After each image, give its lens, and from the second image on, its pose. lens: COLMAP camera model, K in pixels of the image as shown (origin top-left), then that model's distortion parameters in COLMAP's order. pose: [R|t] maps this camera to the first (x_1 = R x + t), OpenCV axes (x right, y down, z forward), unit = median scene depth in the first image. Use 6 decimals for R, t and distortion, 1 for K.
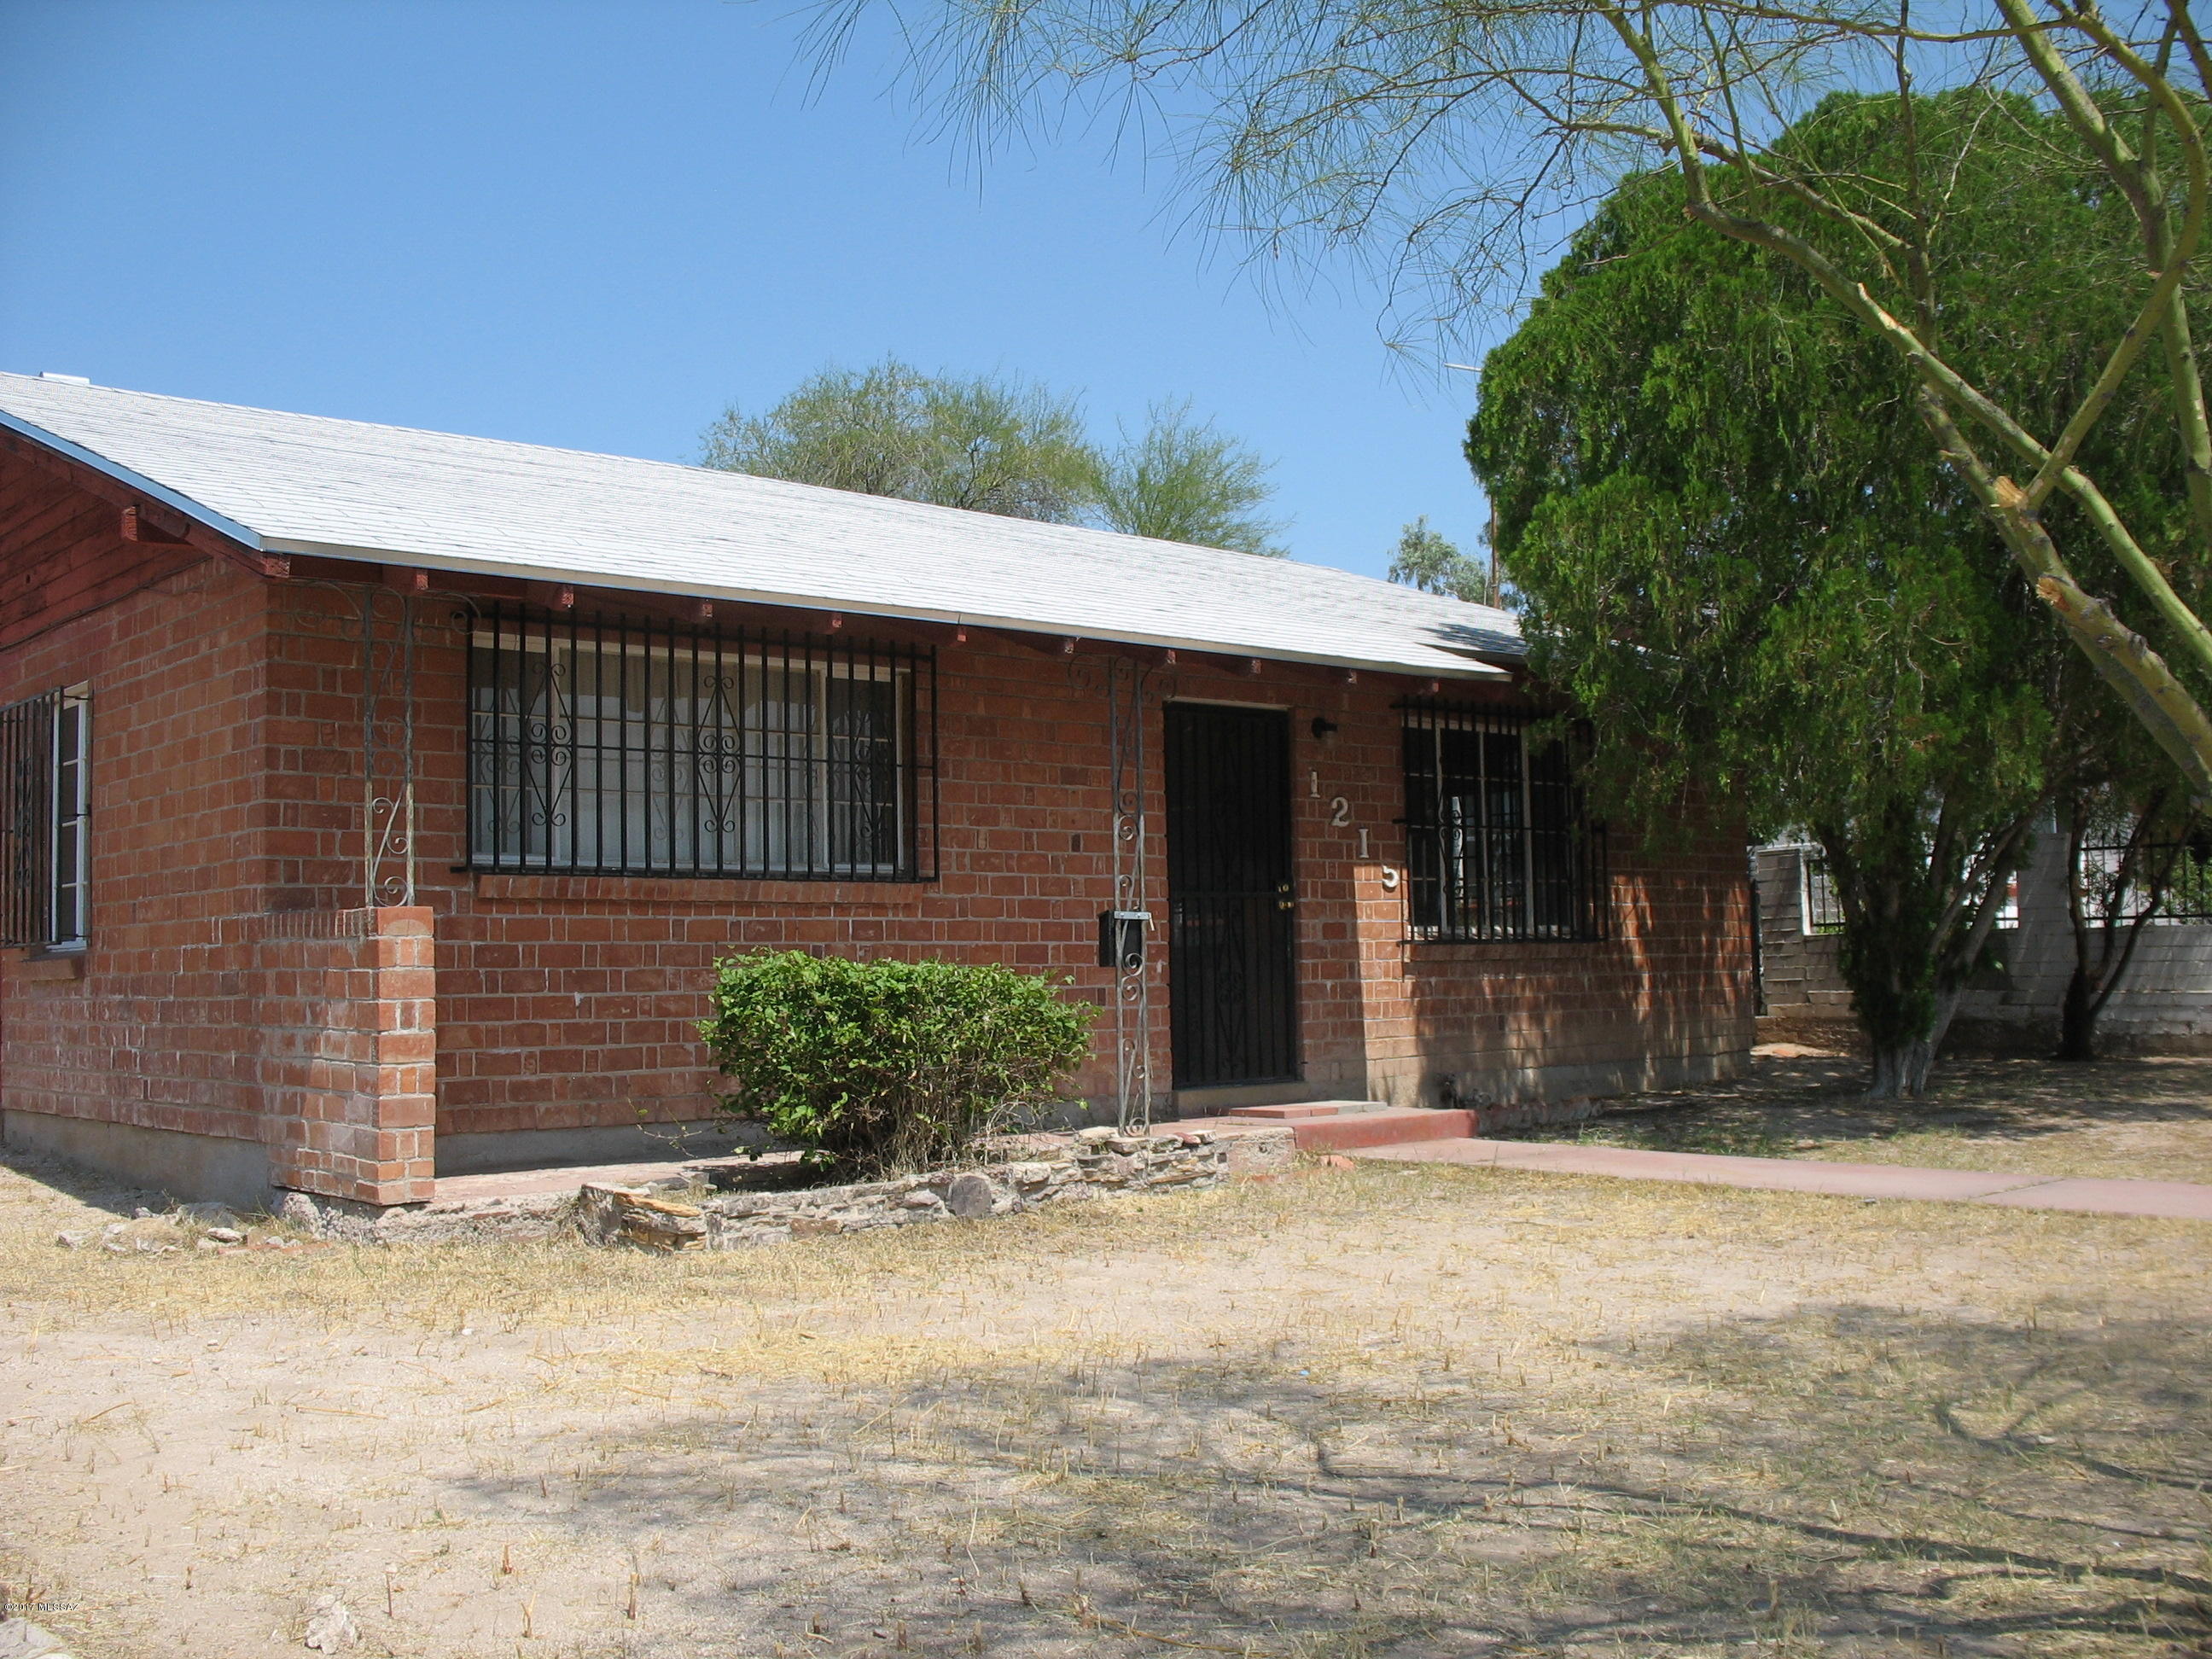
lens RADIAL K [[2272.7, 0, 1106.0], [0, 2272.7, 829.5], [0, 0, 1]] dist [-0.187531, 0.213635]
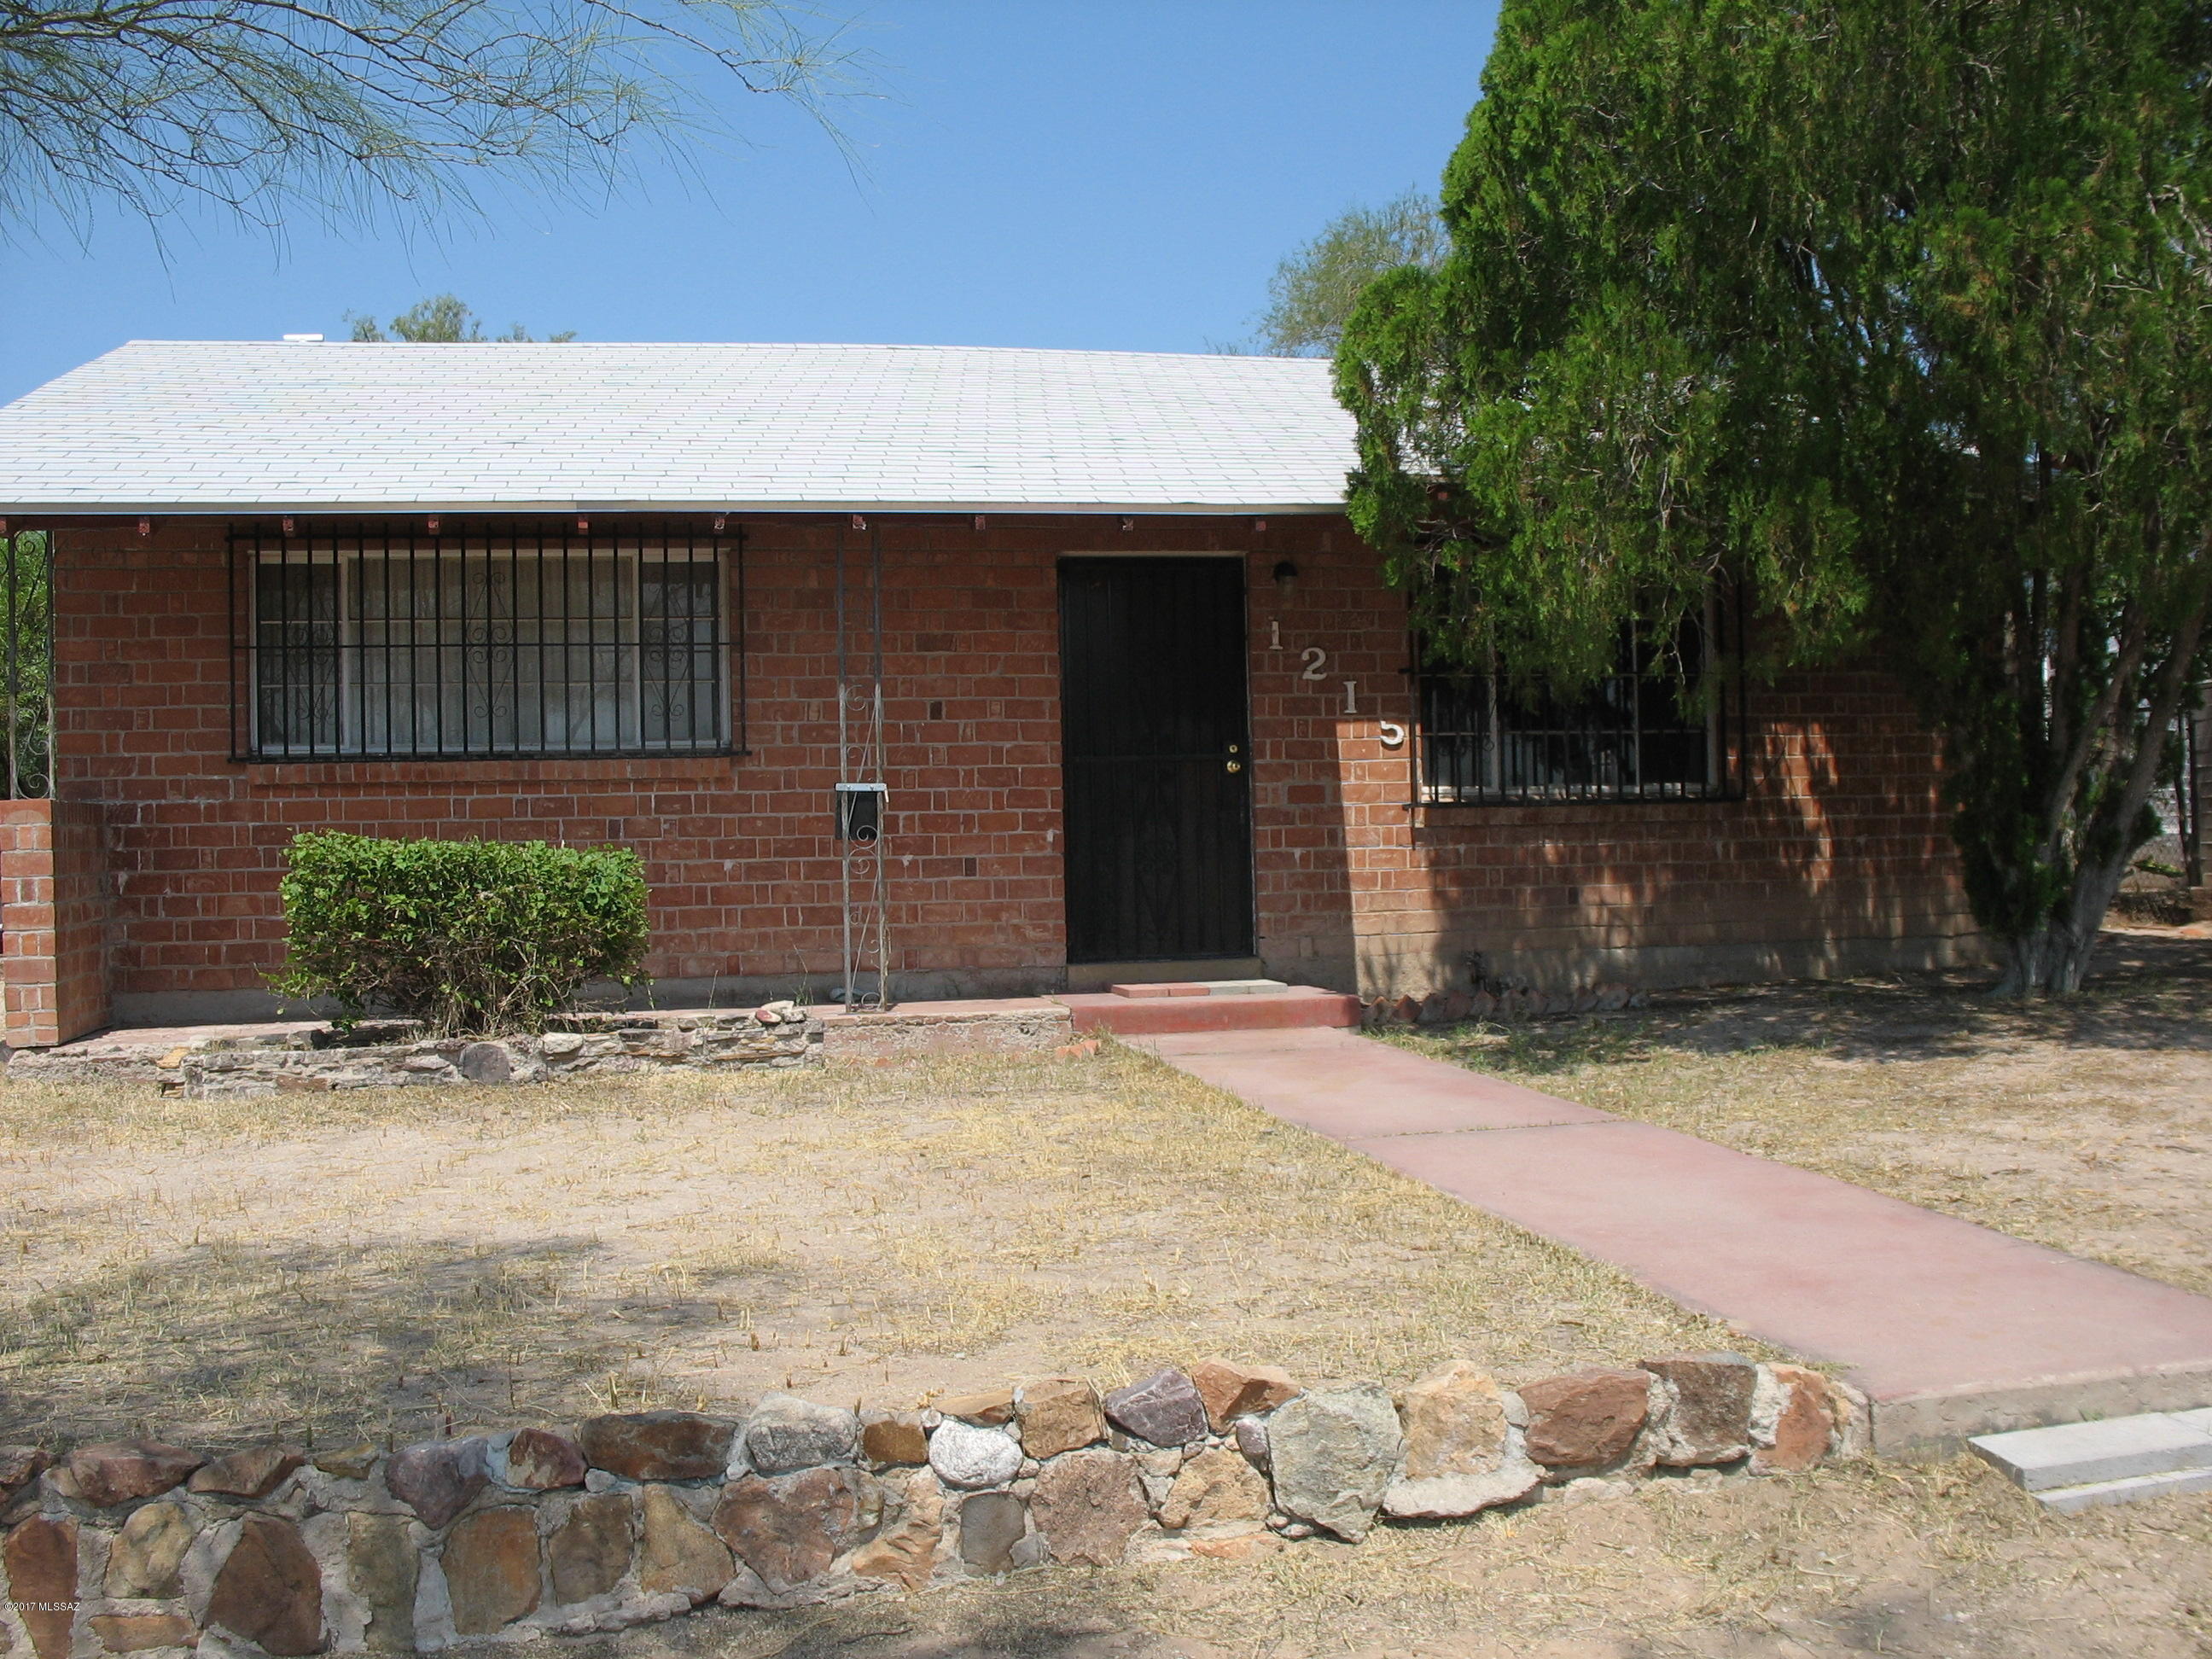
lens RADIAL K [[2272.7, 0, 1106.0], [0, 2272.7, 829.5], [0, 0, 1]] dist [-0.187531, 0.213635]
pose [[0.872909, -0.002408, -0.487878, 0.570678], [0.036591, 0.997495, 0.060544, 0.000534], [0.486510, -0.070701, 0.870810, 0.193107]]
